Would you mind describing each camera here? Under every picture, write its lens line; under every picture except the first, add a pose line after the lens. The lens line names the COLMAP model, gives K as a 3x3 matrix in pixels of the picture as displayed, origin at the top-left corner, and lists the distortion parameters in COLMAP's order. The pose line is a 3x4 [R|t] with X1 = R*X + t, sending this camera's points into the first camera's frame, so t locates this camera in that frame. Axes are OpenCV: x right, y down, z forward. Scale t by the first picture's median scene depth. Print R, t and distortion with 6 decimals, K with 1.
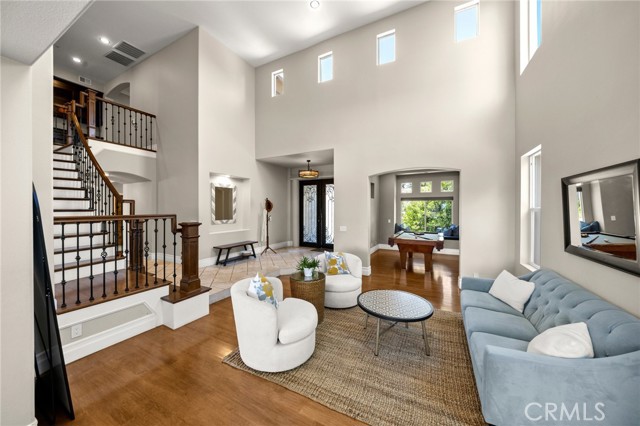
lens RADIAL K [[238.5, 0, 321.3], [0, 238.5, 211.3], [0, 0, 1]] dist [-0.002945, -0.000119]
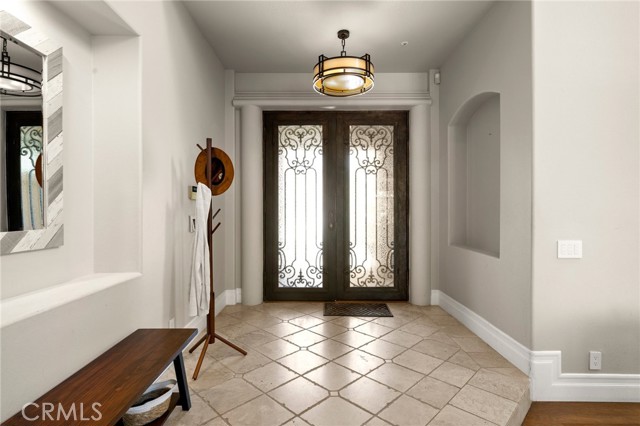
lens RADIAL K [[327.4, 0, 321.6], [0, 327.4, 210.3], [0, 0, 1]] dist [-0.002711, 0.000116]
pose [[0.877019, -0.003691, 0.480441, -0.253651], [0.006511, 0.999970, -0.004203, 0.018420], [-0.480411, 0.006814, 0.877017, 0.567509]]
